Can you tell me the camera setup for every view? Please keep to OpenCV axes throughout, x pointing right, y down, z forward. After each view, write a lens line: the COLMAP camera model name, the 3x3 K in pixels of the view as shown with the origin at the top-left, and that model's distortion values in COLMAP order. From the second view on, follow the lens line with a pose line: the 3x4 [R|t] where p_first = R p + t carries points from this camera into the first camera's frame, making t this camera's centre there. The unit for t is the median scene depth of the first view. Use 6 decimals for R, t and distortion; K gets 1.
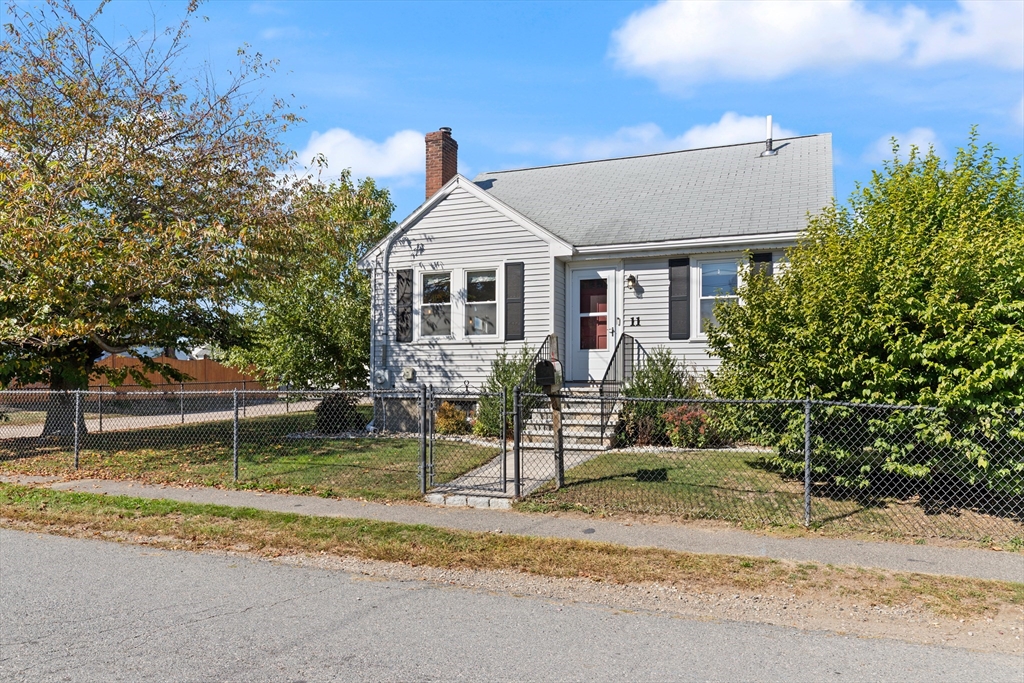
lens RADIAL K [[725.4, 0, 512.0], [0, 725.4, 341.5], [0, 0, 1]] dist [-0.001560, -0.000341]
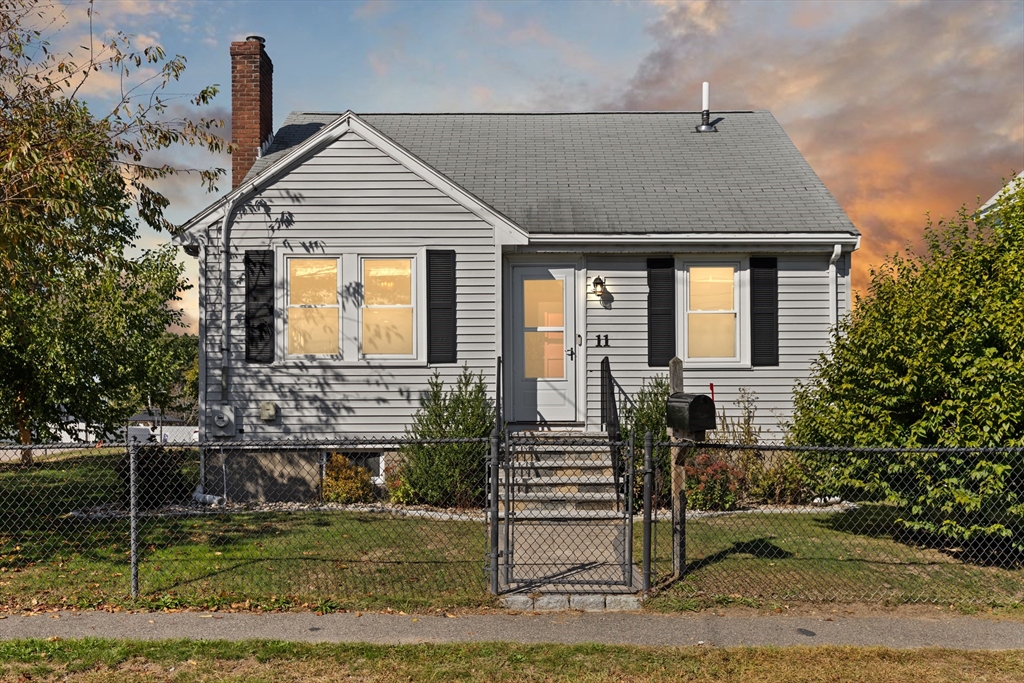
lens RADIAL K [[988.7, 0, 509.7], [0, 988.7, 383.8], [0, 0, 1]] dist [-0.003449, -0.007838]
pose [[0.930501, 0.010928, 0.366127, -0.278130], [-0.018575, 0.999677, 0.017370, 0.000524], [-0.365818, -0.022964, 0.930403, 0.101069]]
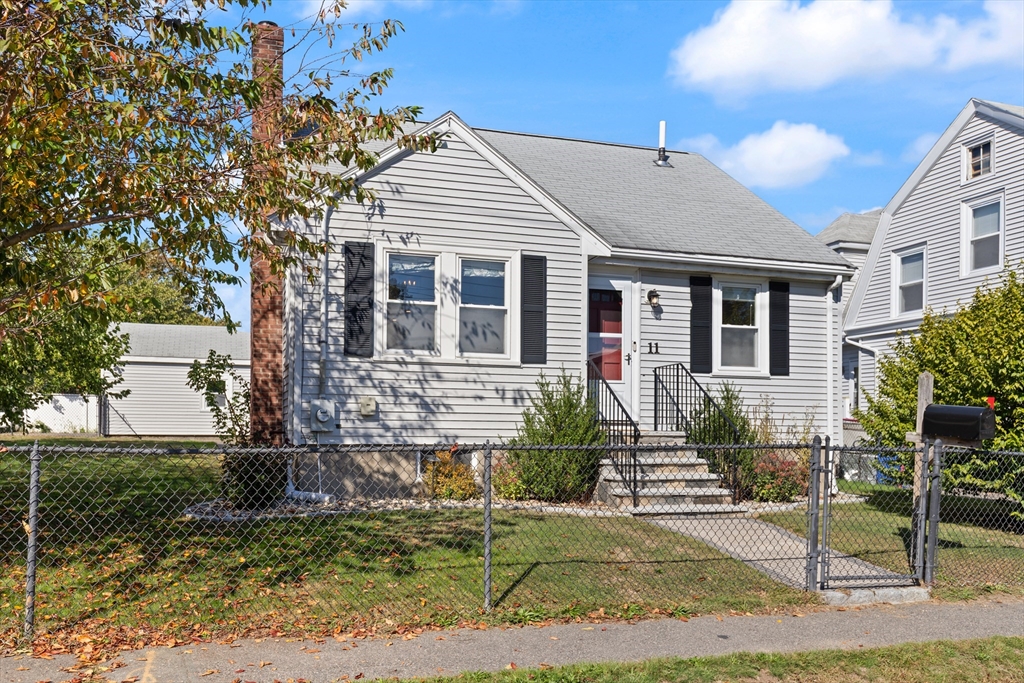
lens RADIAL K [[875.3, 0, 513.5], [0, 875.3, 369.4], [0, 0, 1]] dist [0.003589, -0.000113]
pose [[0.767967, 0.043783, 0.638991, -0.562045], [-0.052638, 0.998600, -0.005160, 0.009320], [-0.638323, -0.029673, 0.769197, 0.343014]]
